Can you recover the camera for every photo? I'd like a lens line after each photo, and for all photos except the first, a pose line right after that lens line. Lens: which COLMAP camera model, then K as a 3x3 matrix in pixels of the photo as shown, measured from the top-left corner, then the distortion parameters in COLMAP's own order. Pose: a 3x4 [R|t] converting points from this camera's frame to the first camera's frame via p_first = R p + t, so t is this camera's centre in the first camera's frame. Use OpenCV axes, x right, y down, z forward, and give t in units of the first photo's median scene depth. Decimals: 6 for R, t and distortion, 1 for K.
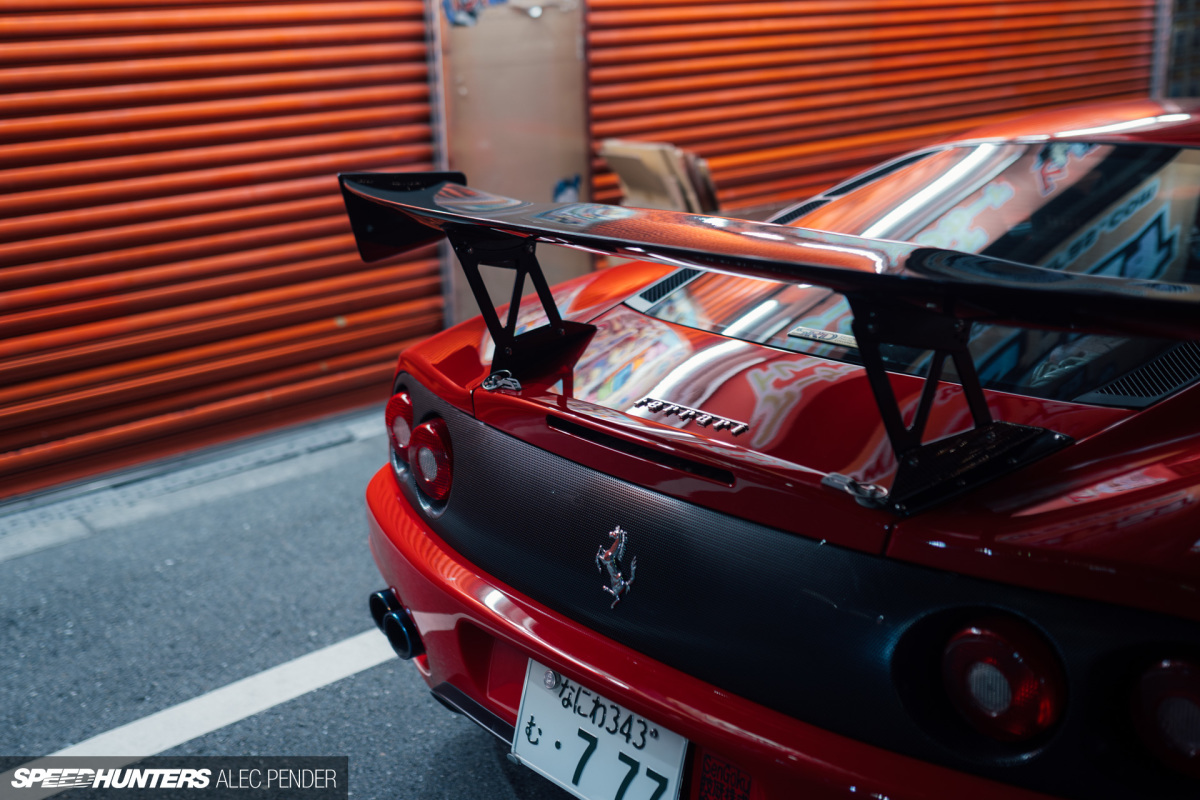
lens RADIAL K [[1272.5, 0, 662.0], [0, 1272.5, 400.1], [0, 0, 1]] dist [-0.026967, 0.010413]
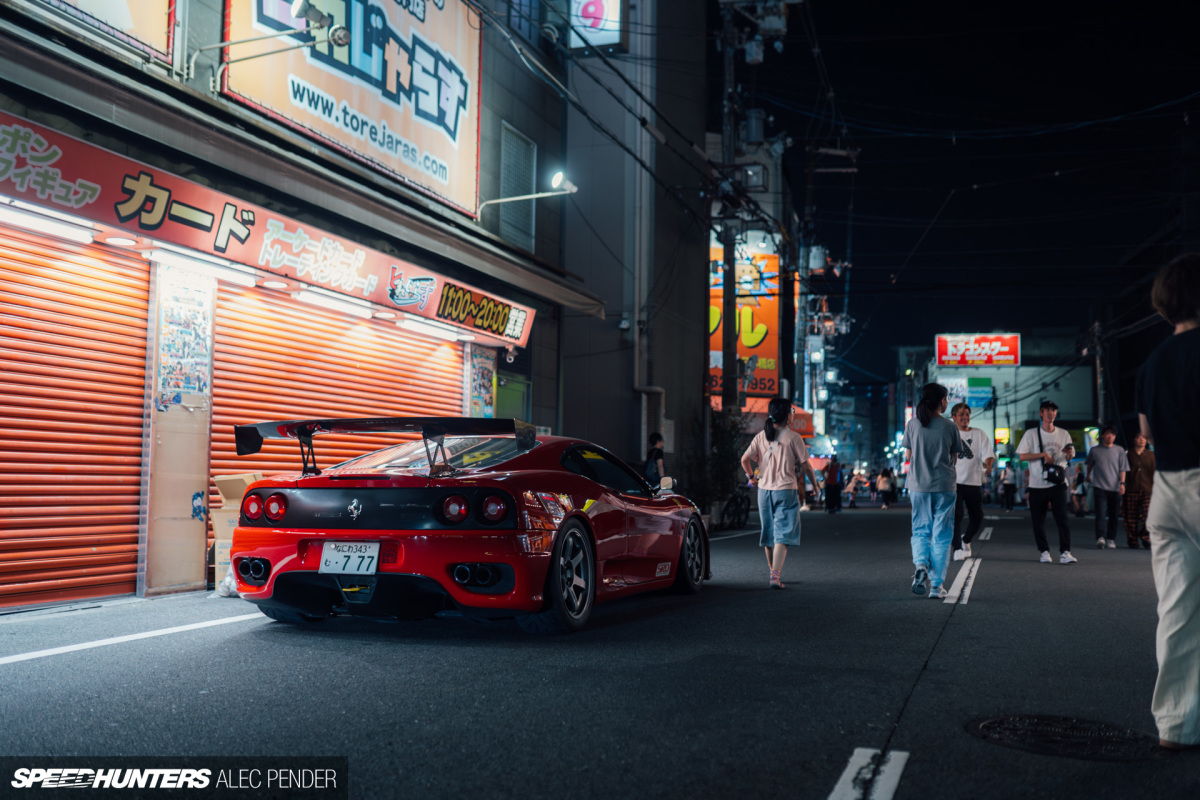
lens RADIAL K [[1169.4, 0, 593.3], [0, 1169.4, 426.7], [0, 0, 1]] dist [-0.069023, 0.112522]
pose [[0.894523, 0.056748, 0.443406, -0.899099], [0.104937, 0.937535, -0.331687, 1.060460], [-0.434531, 0.343231, 0.832691, -2.159628]]
